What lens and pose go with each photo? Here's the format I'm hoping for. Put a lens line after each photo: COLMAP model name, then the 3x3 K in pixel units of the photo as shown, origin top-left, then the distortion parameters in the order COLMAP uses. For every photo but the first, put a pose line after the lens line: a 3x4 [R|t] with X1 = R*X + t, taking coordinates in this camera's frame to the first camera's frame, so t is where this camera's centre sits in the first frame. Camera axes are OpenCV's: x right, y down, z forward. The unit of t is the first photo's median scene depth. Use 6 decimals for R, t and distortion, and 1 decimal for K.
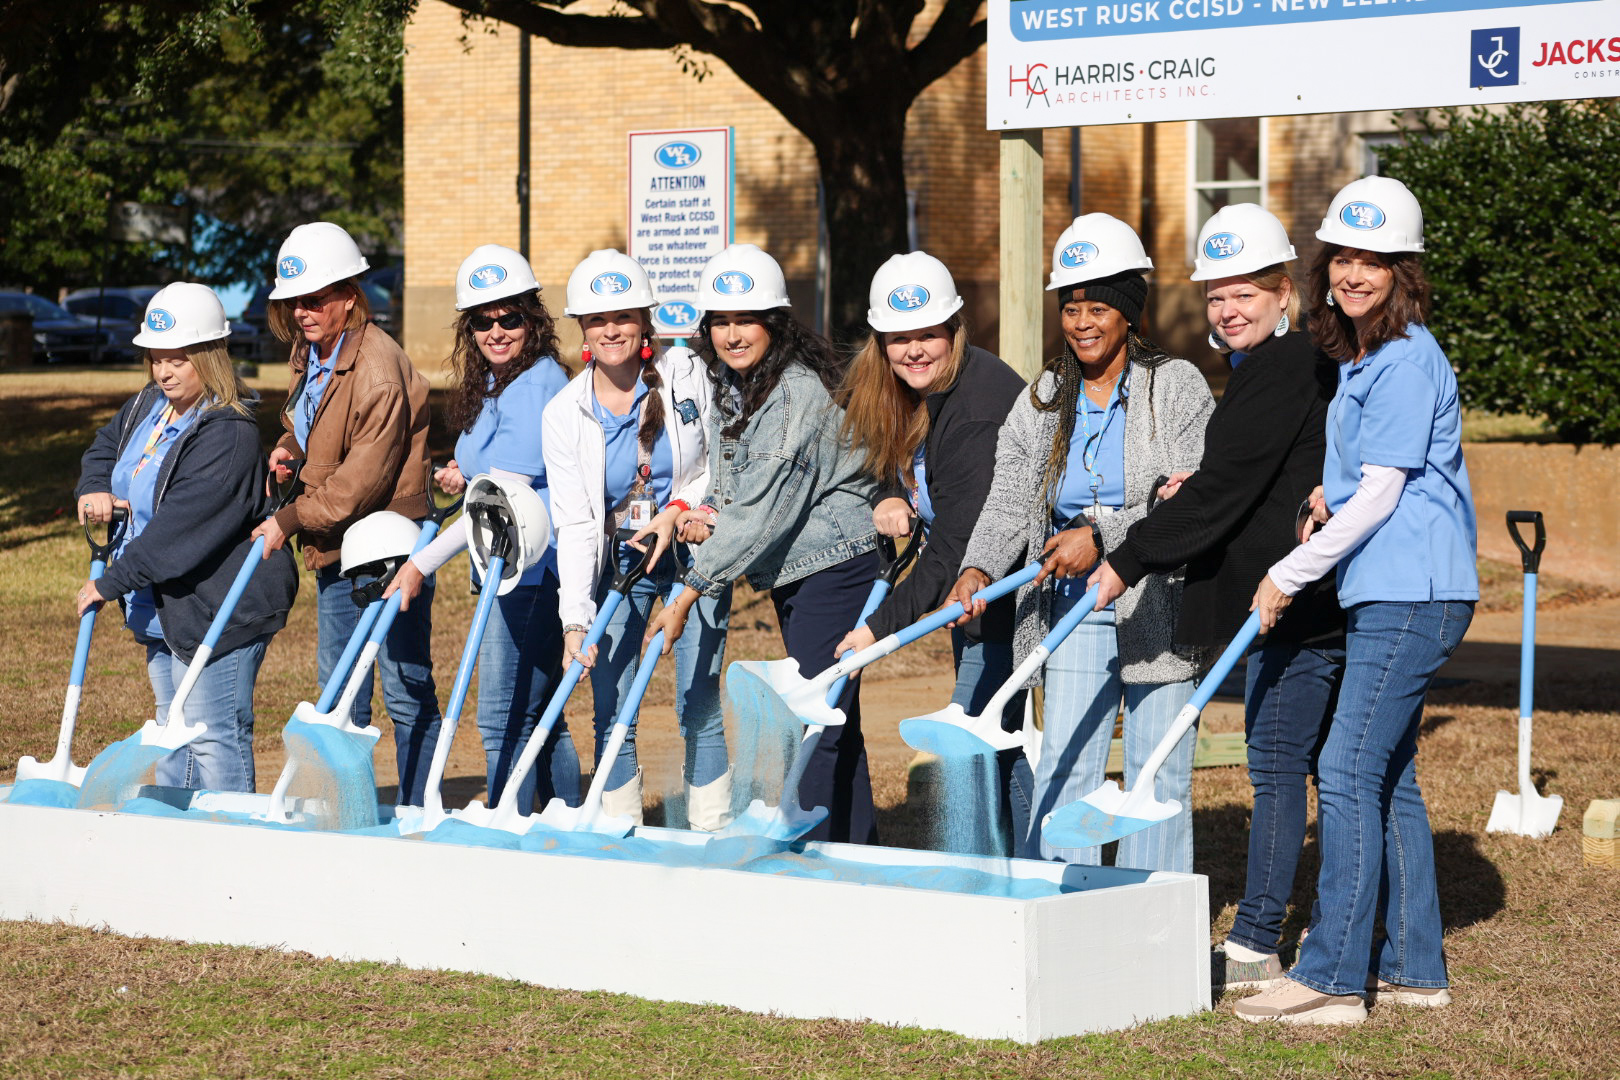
lens RADIAL K [[4685.2, 0, 842.5], [0, 4685.2, 497.6], [0, 0, 1]] dist [0.242800, 1.299410]
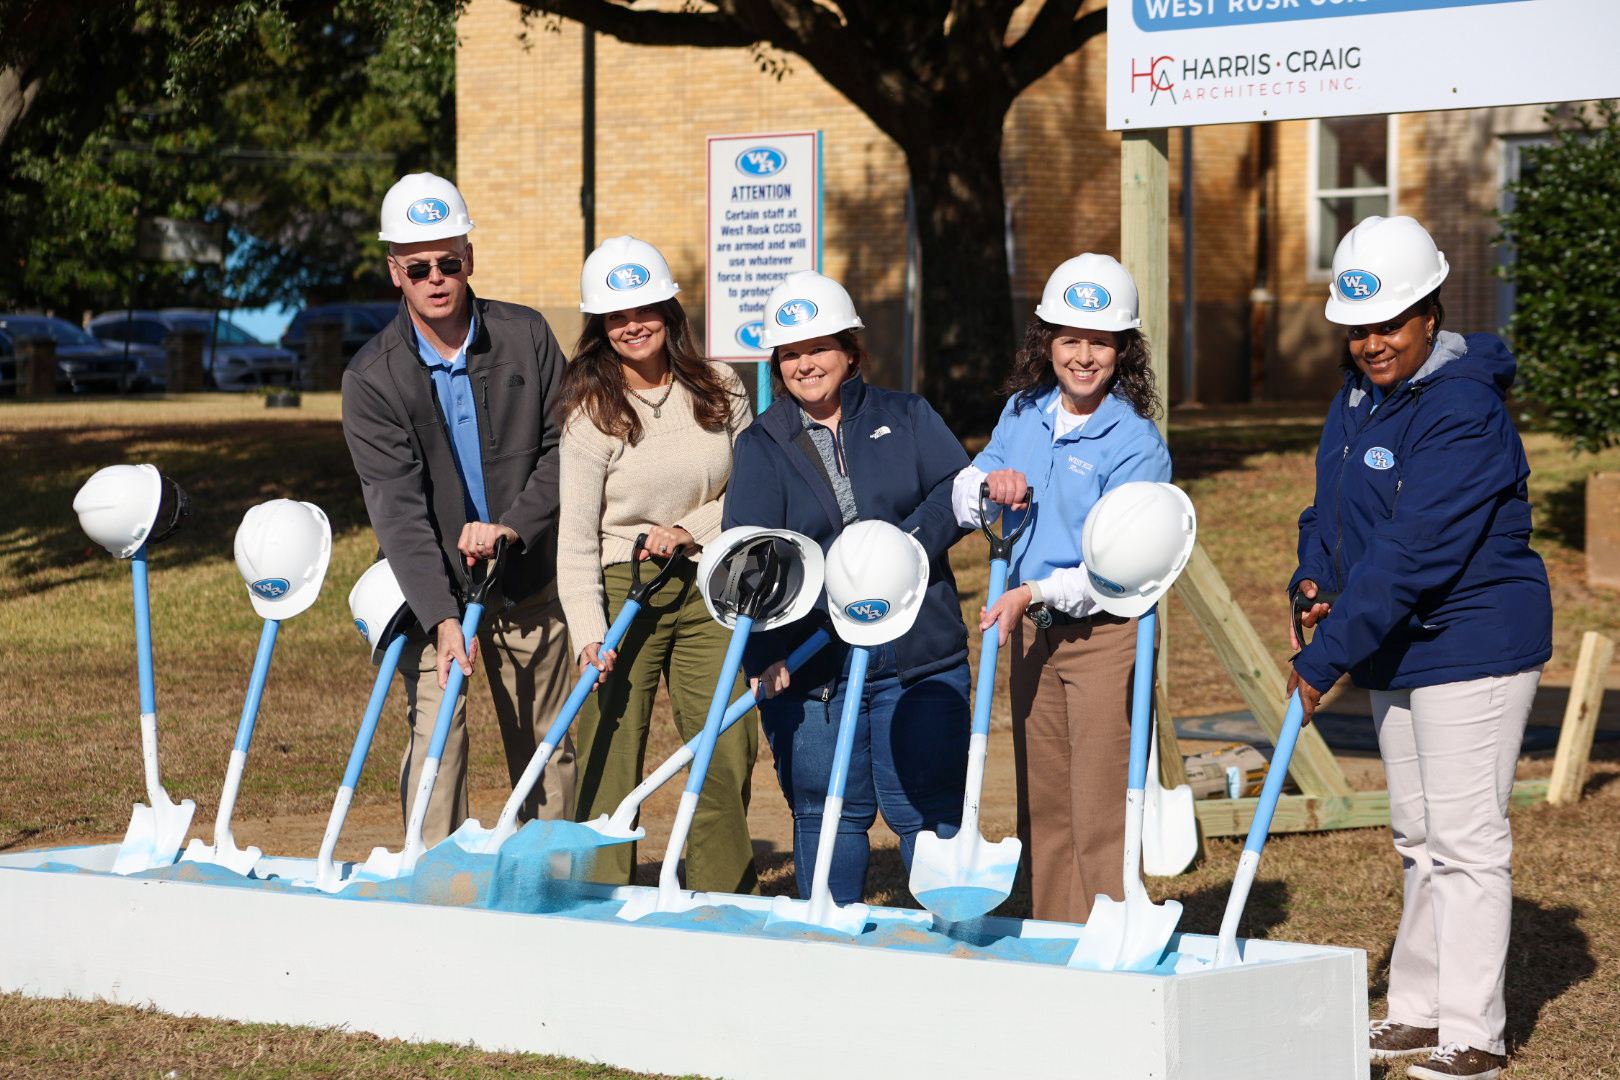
lens RADIAL K [[5052.3, 0, 814.6], [0, 5052.3, 581.6], [0, 0, 1]] dist [0.425051, 0.894102]
pose [[0.999757, -0.002766, -0.021857, -0.004309], [0.002963, 0.999955, 0.008980, 0.000273], [0.021832, -0.009042, 0.999721, 0.012357]]
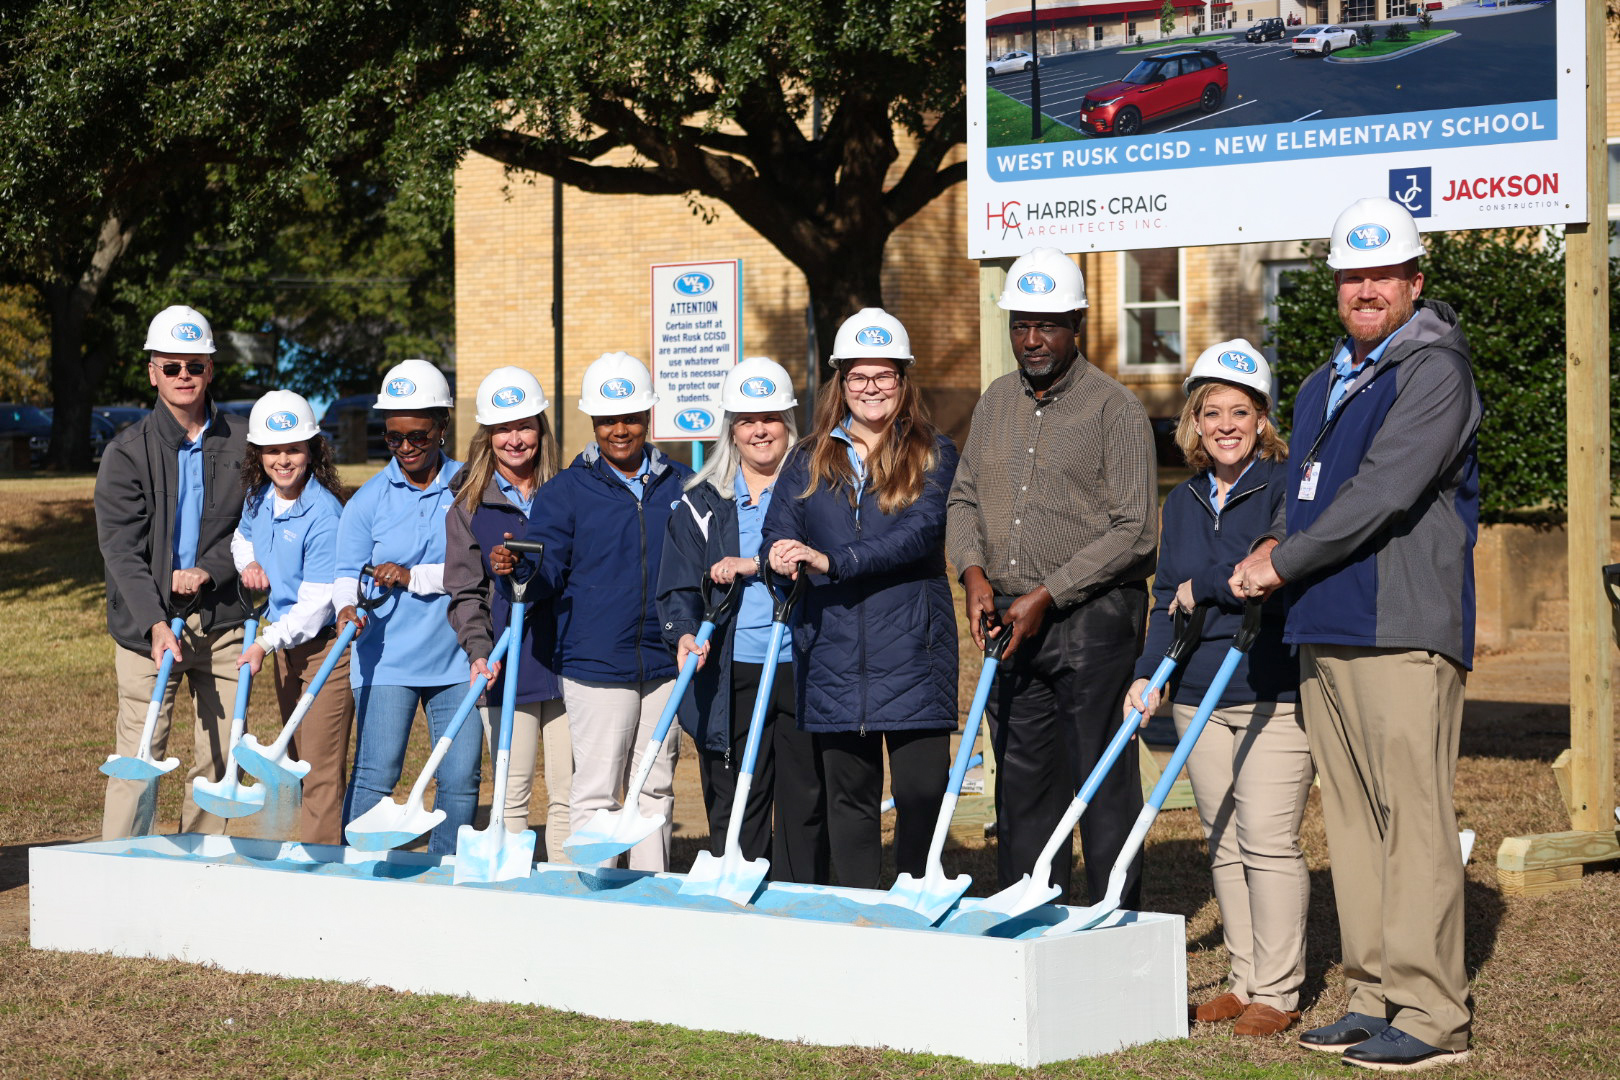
lens RADIAL K [[3929.3, 0, 810.0], [0, 3929.3, 540.0], [0, 0, 1]] dist [-0.027174, 0.399846]
pose [[0.999944, -0.010262, -0.002711, -0.005681], [0.010241, 0.999918, -0.007681, -0.002305], [0.002789, 0.007652, 0.999967, 0.035259]]
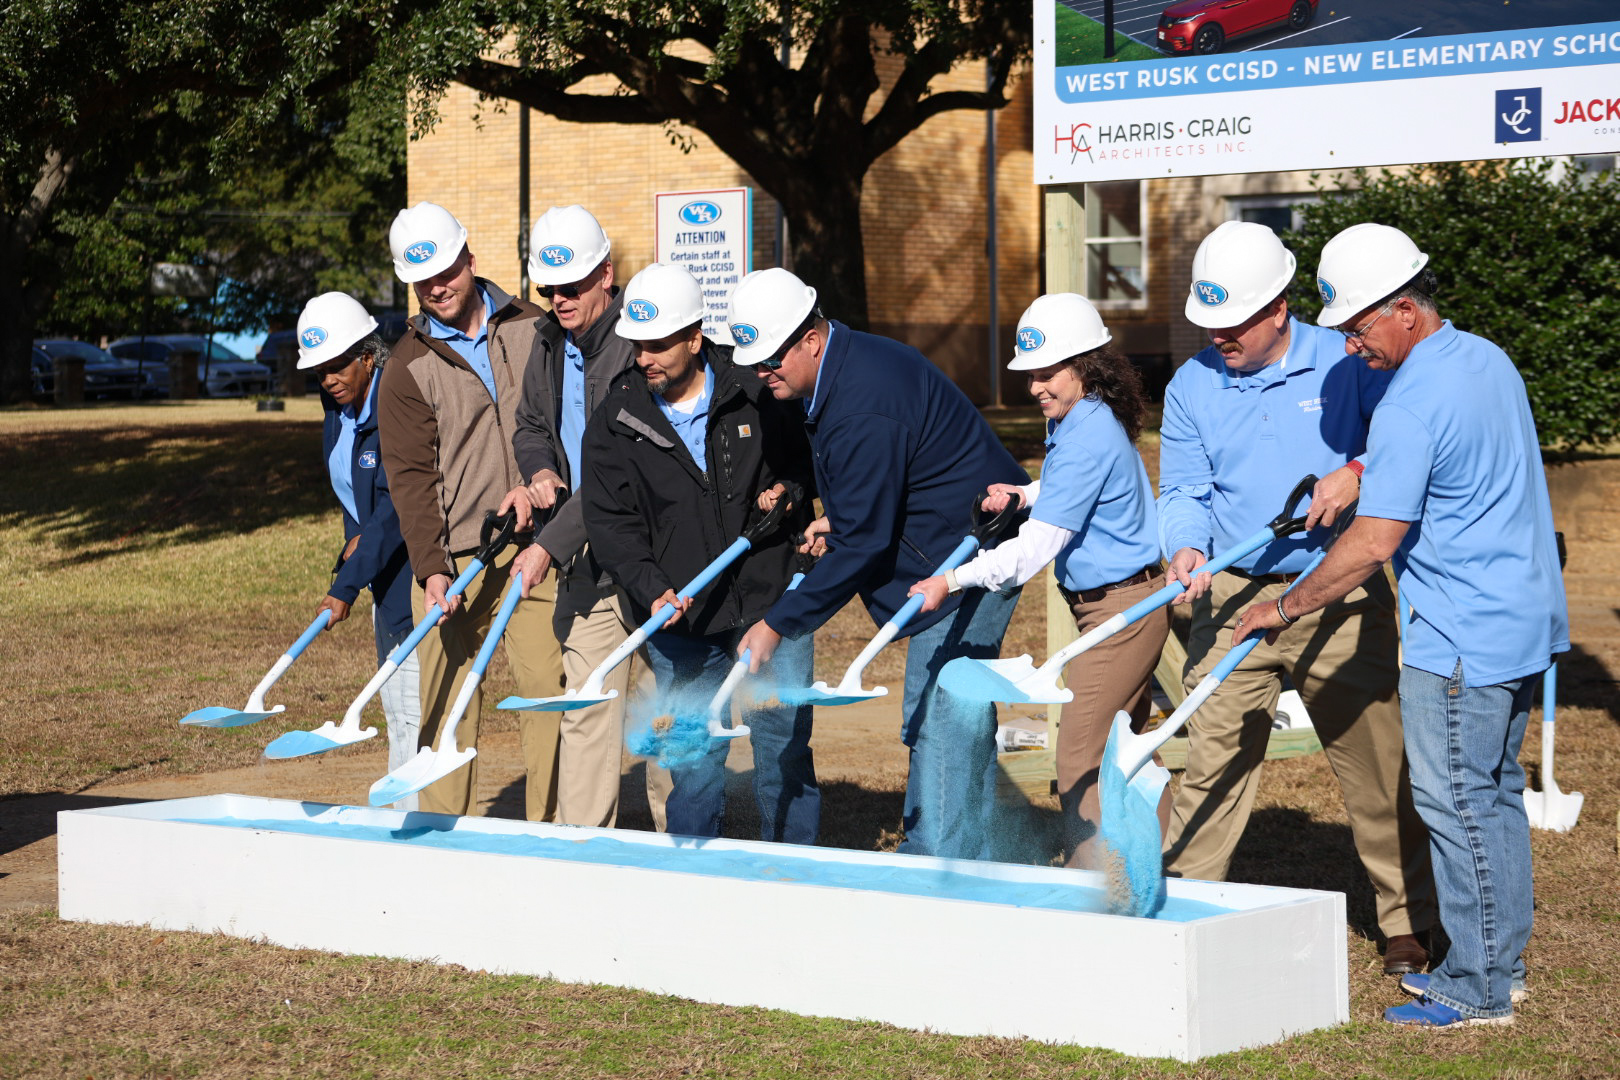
lens RADIAL K [[3884.7, 0, 835.4], [0, 3884.7, 528.4], [0, 0, 1]] dist [-0.038862, 0.553393]
pose [[0.999643, -0.008001, 0.025480, -0.036556], [0.007839, 0.999948, 0.006450, -0.004378], [-0.025530, -0.006248, 0.999655, 0.093506]]
